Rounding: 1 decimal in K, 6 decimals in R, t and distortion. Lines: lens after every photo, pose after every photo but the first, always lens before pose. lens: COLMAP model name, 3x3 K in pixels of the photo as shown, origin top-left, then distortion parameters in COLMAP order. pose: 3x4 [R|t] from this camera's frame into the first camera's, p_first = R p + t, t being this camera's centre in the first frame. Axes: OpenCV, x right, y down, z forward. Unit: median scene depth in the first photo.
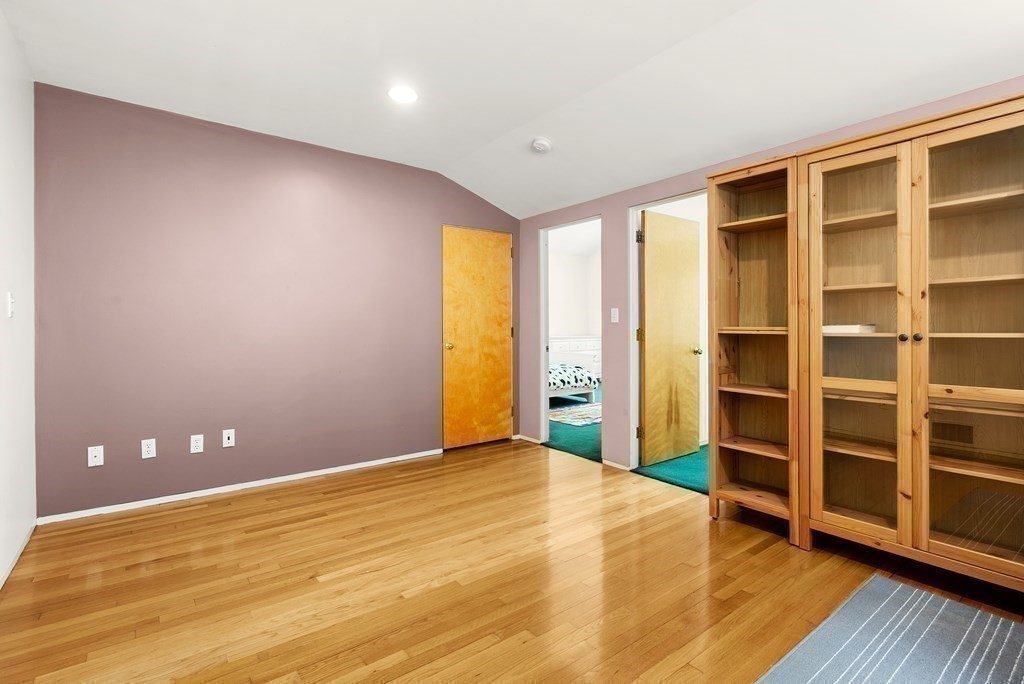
lens RADIAL K [[482.3, 0, 511.7], [0, 482.3, 335.5], [0, 0, 1]] dist [-0.002264, -0.000474]
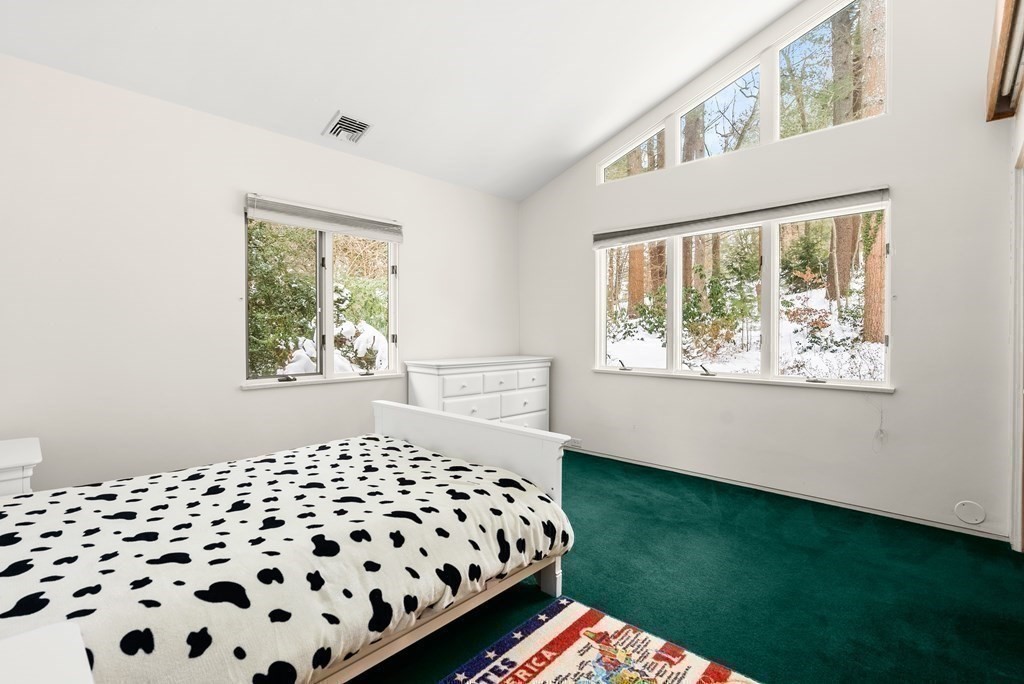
lens RADIAL K [[482.3, 0, 512.1], [0, 482.3, 339.7], [0, 0, 1]] dist [-0.002264, -0.000474]
pose [[0.983949, 0.001388, 0.178445, 0.090781], [-0.001478, 0.999999, 0.000372, -0.021876], [-0.178444, -0.000630, 0.983950, 0.736822]]
